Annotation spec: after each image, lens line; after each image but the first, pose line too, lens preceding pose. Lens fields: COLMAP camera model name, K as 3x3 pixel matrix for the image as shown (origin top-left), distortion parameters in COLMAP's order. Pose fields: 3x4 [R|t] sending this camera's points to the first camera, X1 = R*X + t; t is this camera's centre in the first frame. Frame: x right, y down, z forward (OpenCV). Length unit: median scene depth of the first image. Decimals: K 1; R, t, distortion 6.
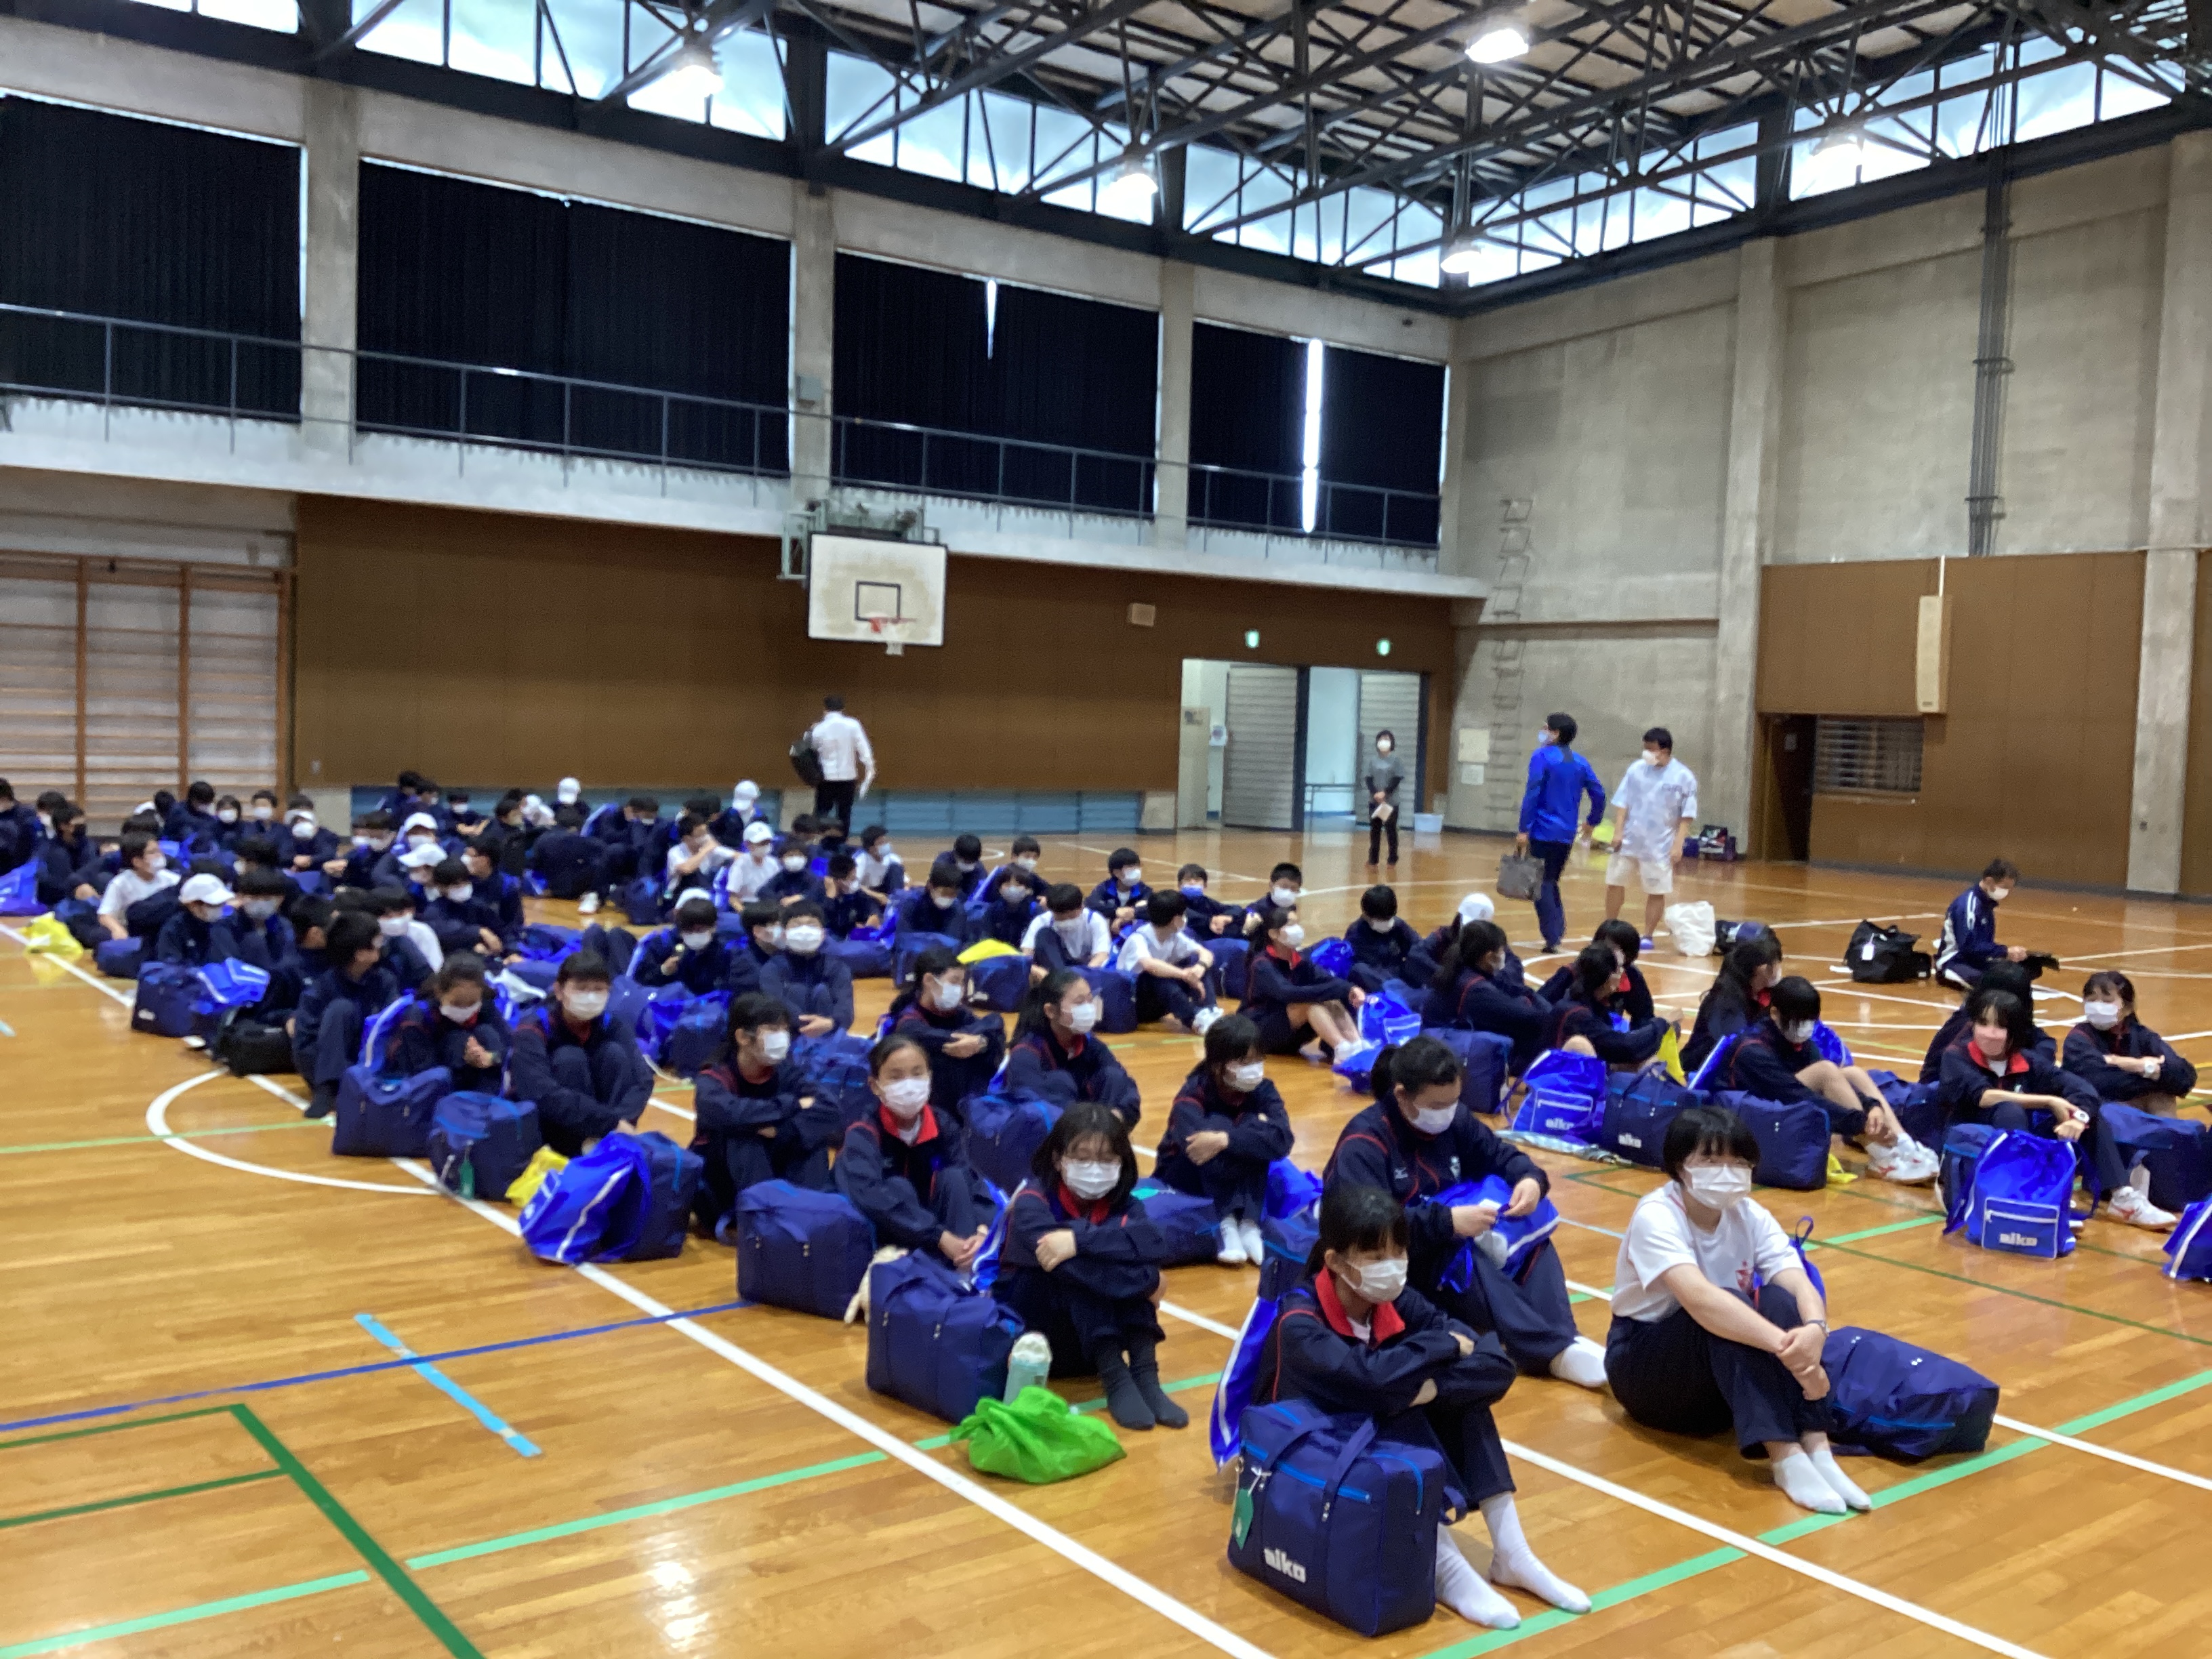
lens RADIAL K [[2034.7, 0, 1098.5], [0, 2034.7, 860.7], [0, 0, 1]] dist [0.018688, 0.000000]
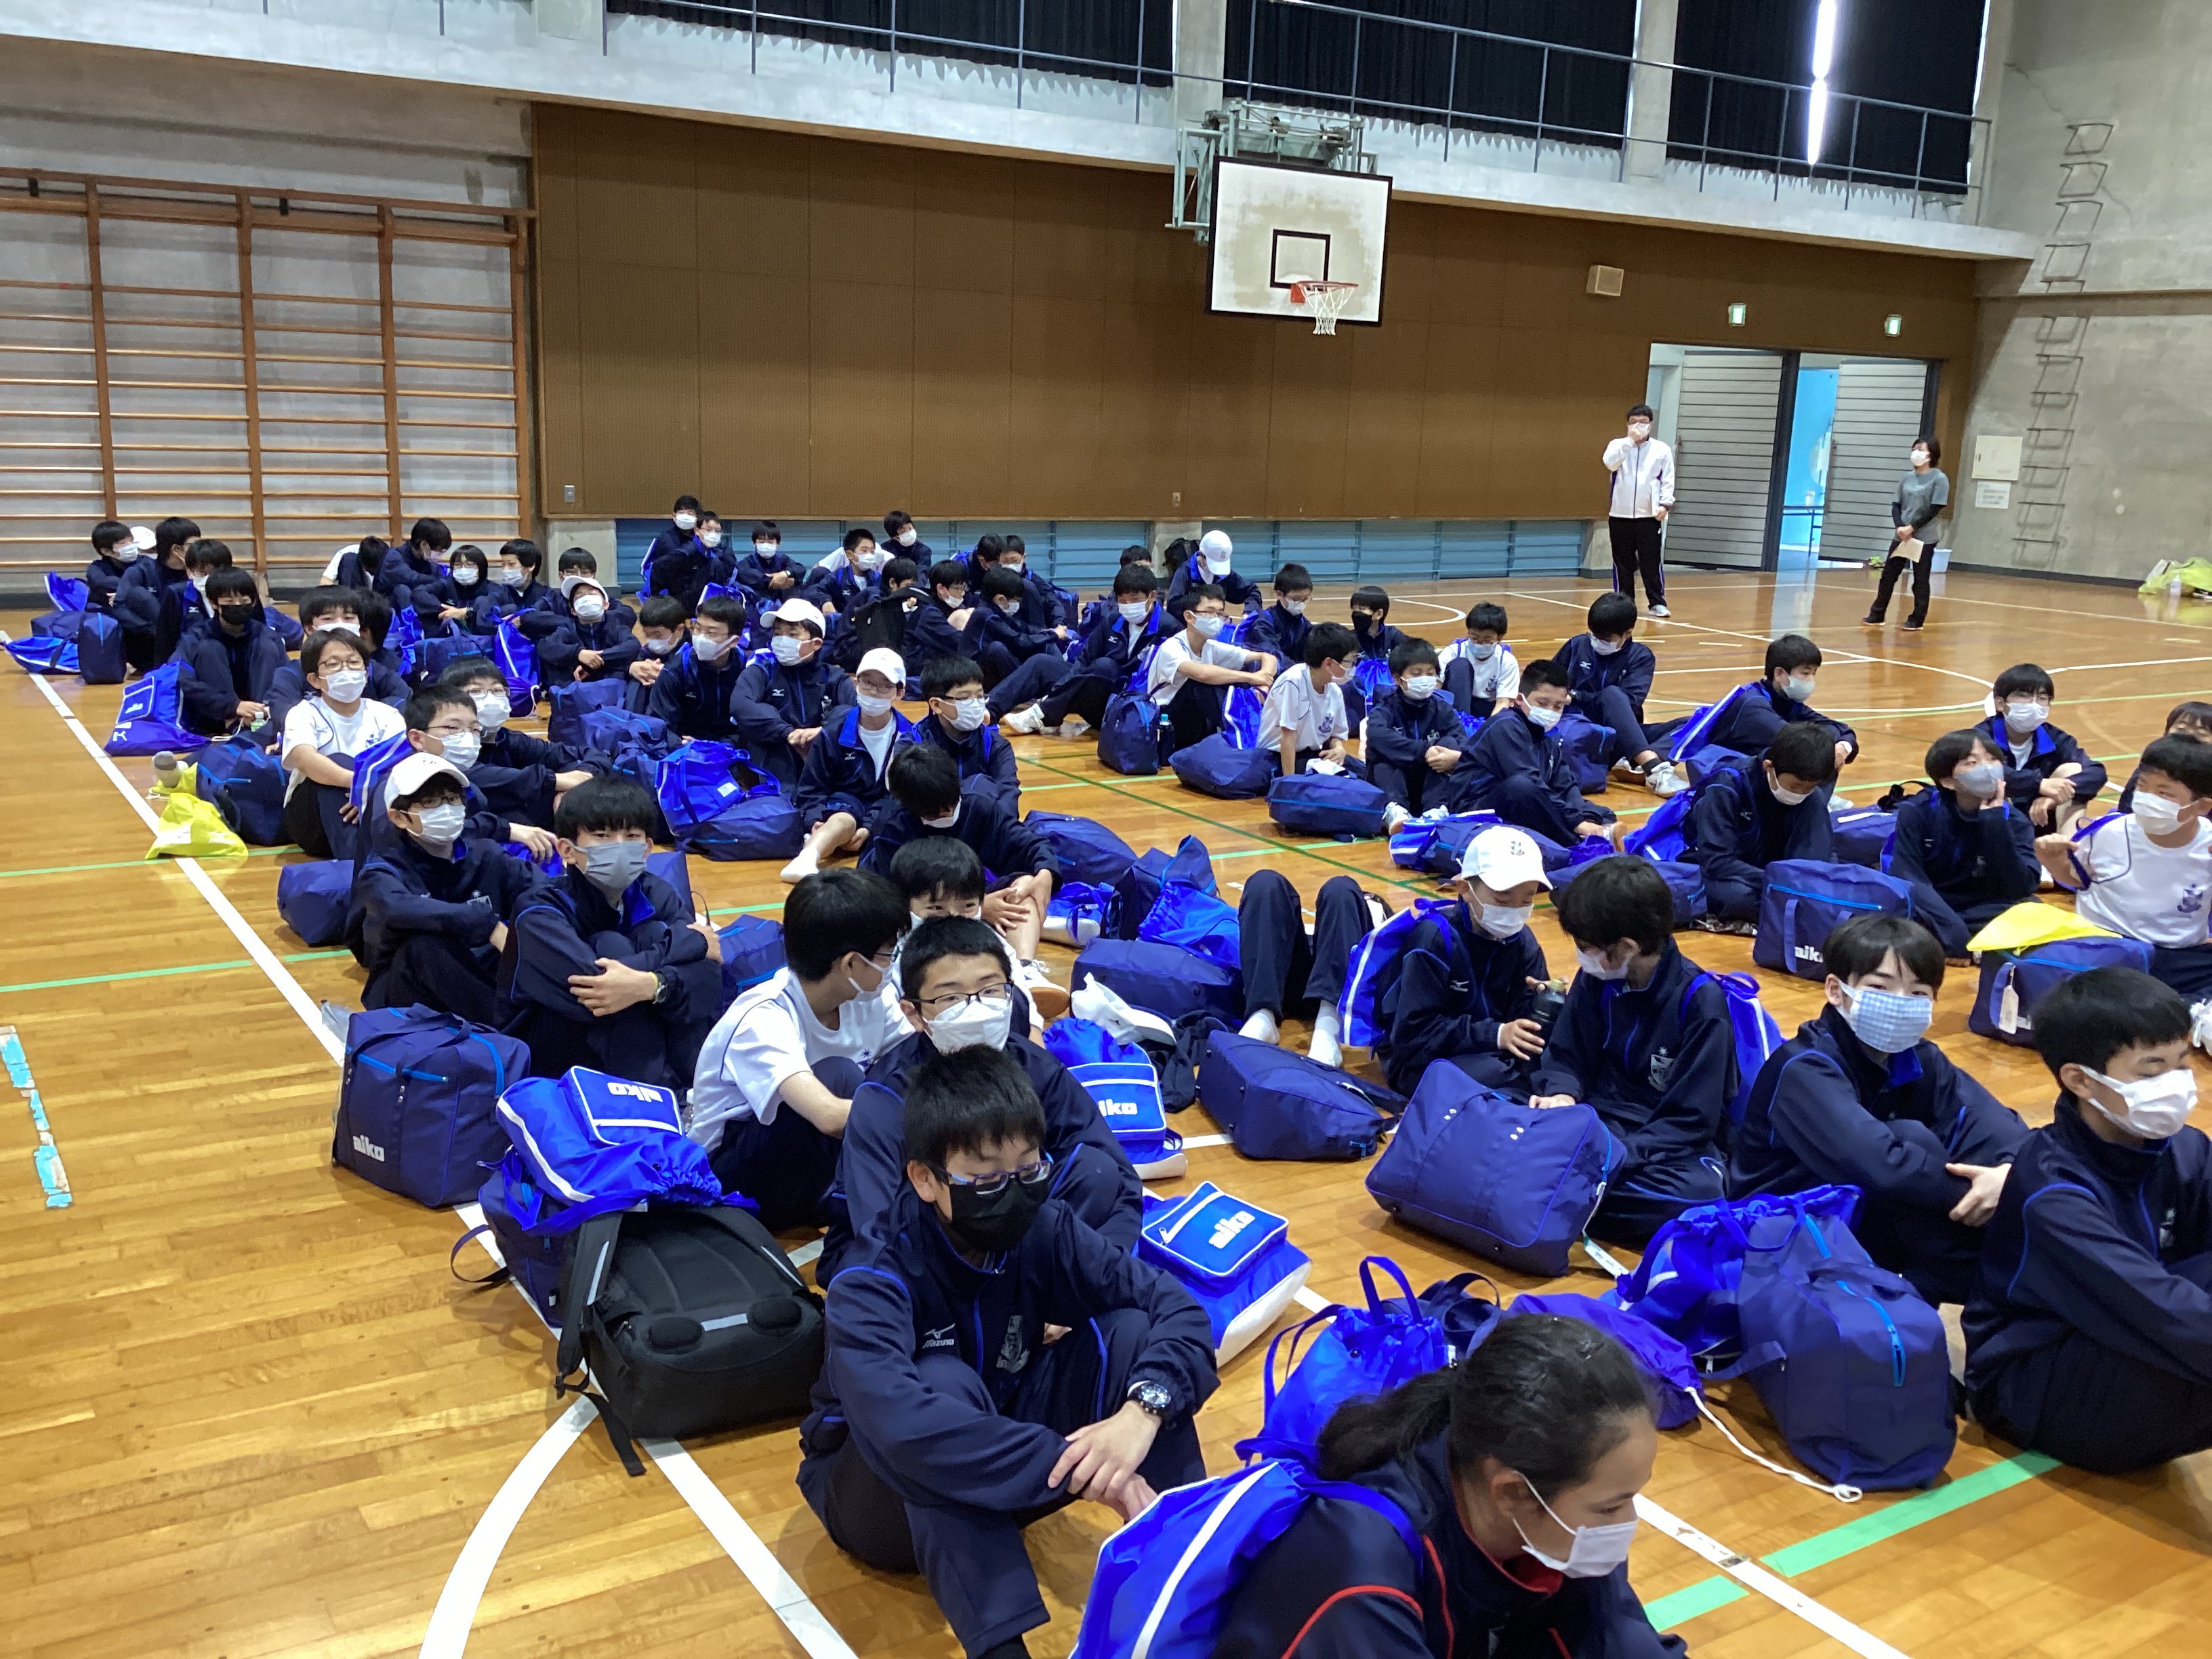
lens RADIAL K [[2034.7, 0, 1094.1], [0, 2034.7, 859.5], [0, 0, 1]] dist [0.018688, 0.000000]
pose [[0.995954, 0.019177, -0.087797, -0.116367], [-0.006524, 0.989817, 0.142194, -0.018524], [0.089630, -0.141046, 0.985937, 0.251082]]
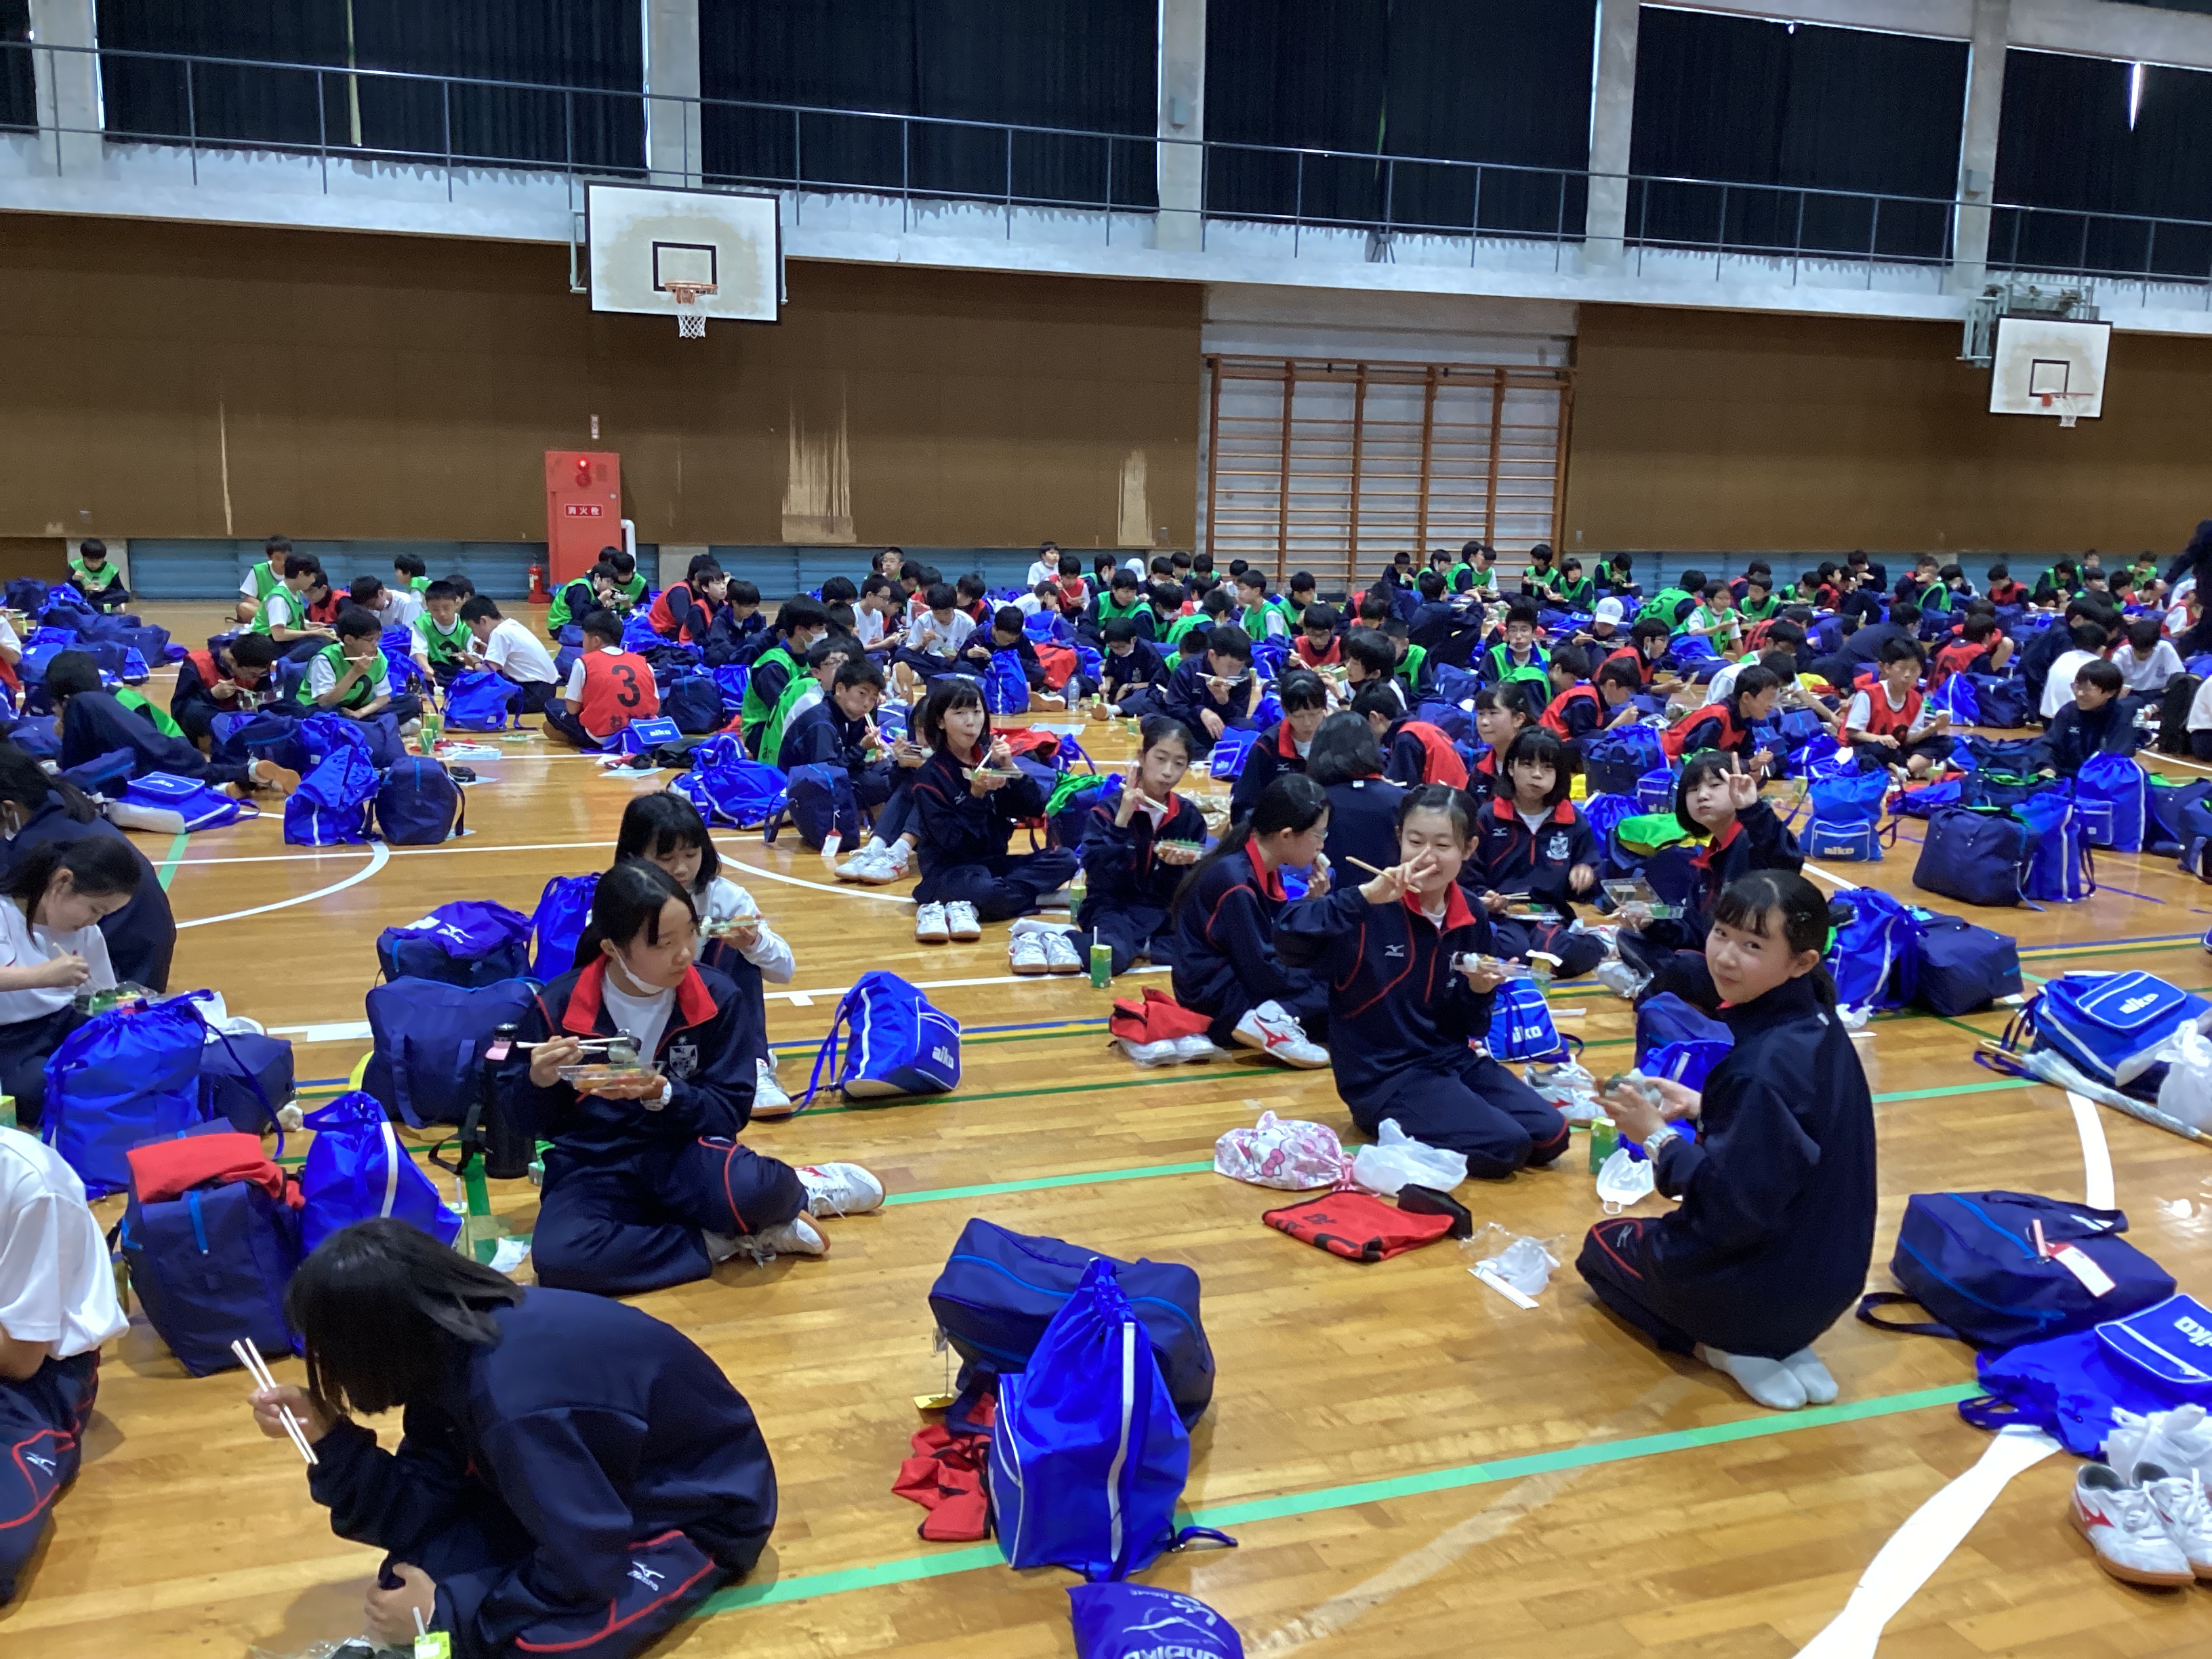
lens RADIAL K [[2034.7, 0, 1127.2], [0, 2034.7, 854.3], [0, 0, 1]] dist [0.018688, 0.000000]
pose [[0.958511, 0.040359, -0.282183, -0.268506], [-0.008791, 0.993641, 0.112254, 0.007644], [0.284919, -0.105116, 0.952771, -0.217376]]
